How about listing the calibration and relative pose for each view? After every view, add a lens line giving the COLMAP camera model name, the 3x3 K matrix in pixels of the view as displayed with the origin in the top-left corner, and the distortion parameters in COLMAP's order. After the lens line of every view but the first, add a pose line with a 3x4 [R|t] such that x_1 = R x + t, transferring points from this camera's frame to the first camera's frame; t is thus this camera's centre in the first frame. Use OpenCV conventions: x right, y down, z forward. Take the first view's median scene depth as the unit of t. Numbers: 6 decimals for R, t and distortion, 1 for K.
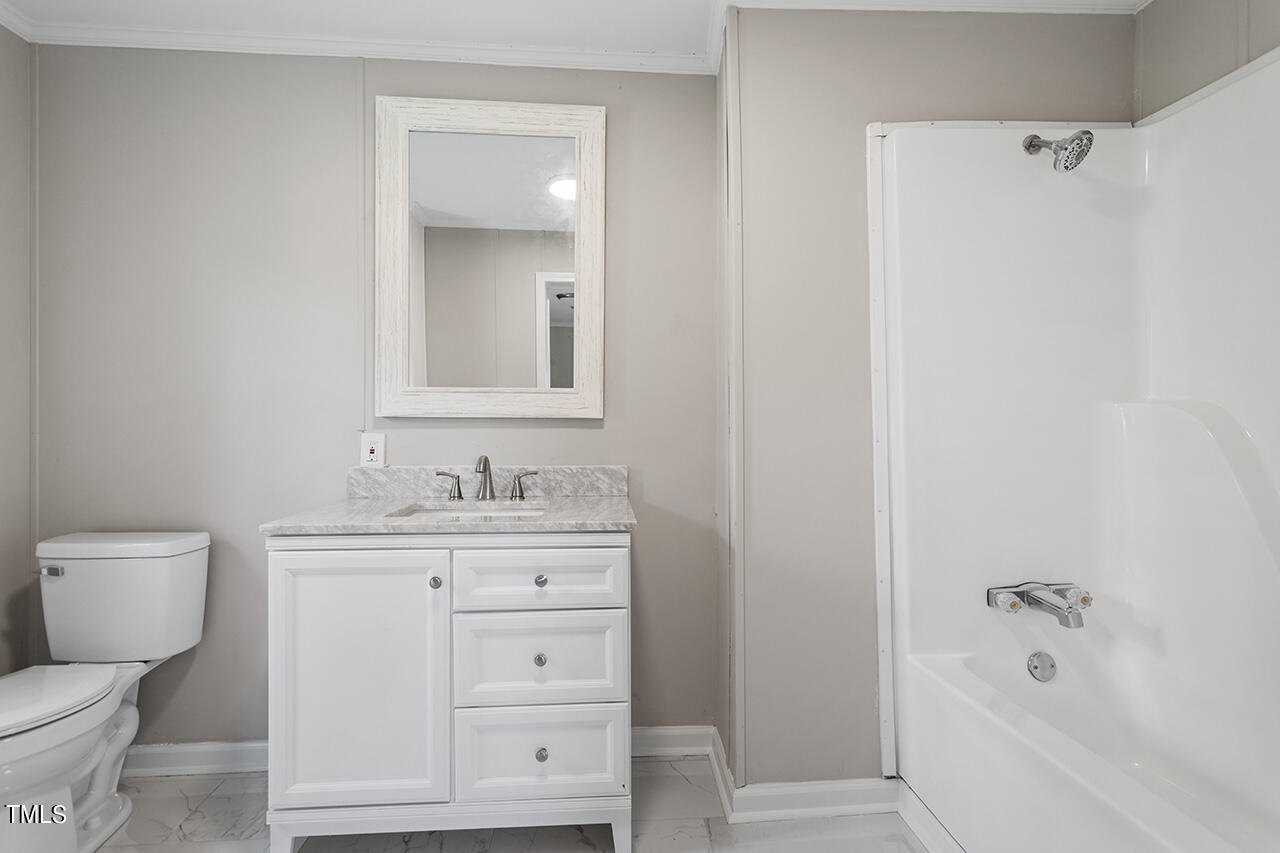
lens RADIAL K [[617.3, 0, 640.0], [0, 617.3, 426.5], [0, 0, 1]] dist [0.006161, 0.000696]
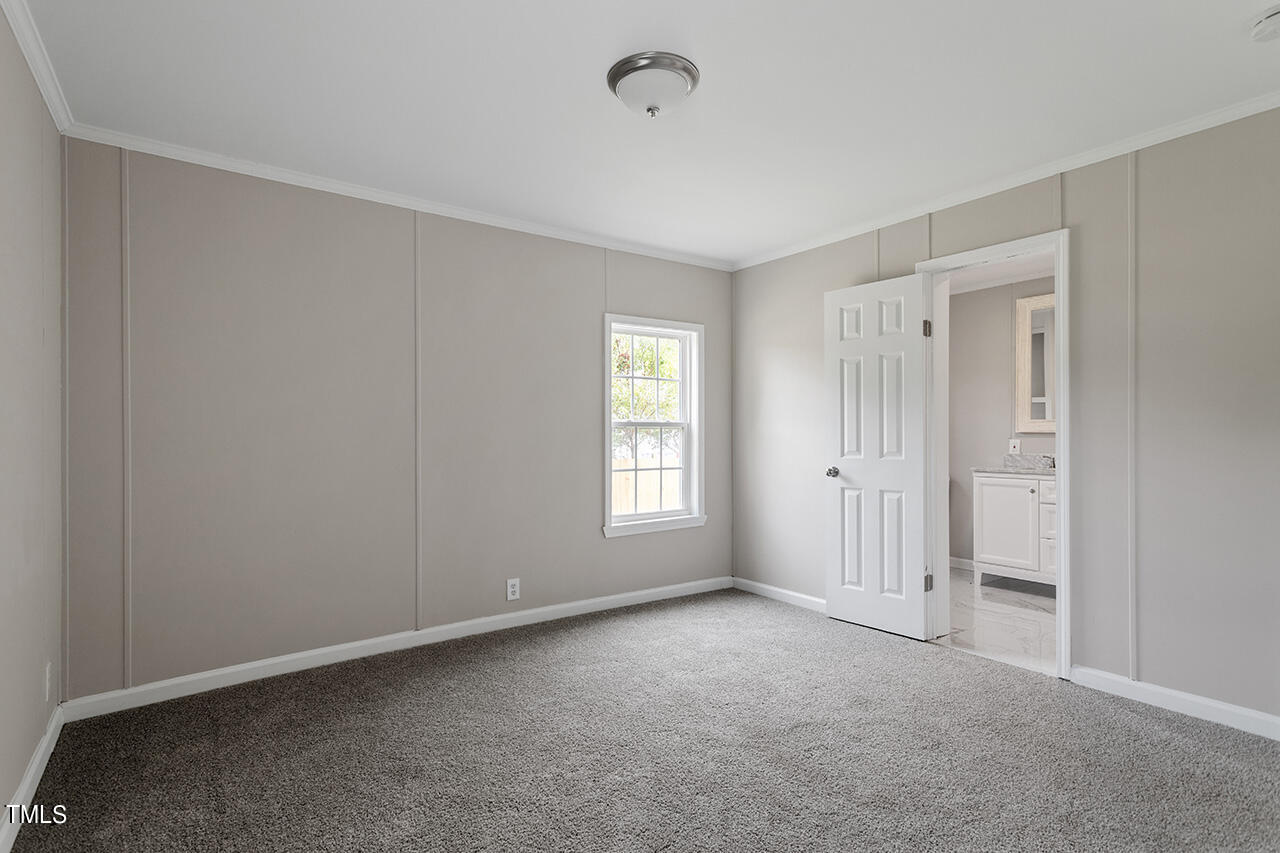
lens RADIAL K [[617.3, 0, 640.0], [0, 617.3, 426.5], [0, 0, 1]] dist [0.006161, 0.000696]
pose [[0.532163, -0.010113, -0.846582, 1.062532], [-0.014570, 0.999671, -0.021100, 0.043091], [0.846517, 0.023563, 0.531841, -1.935496]]
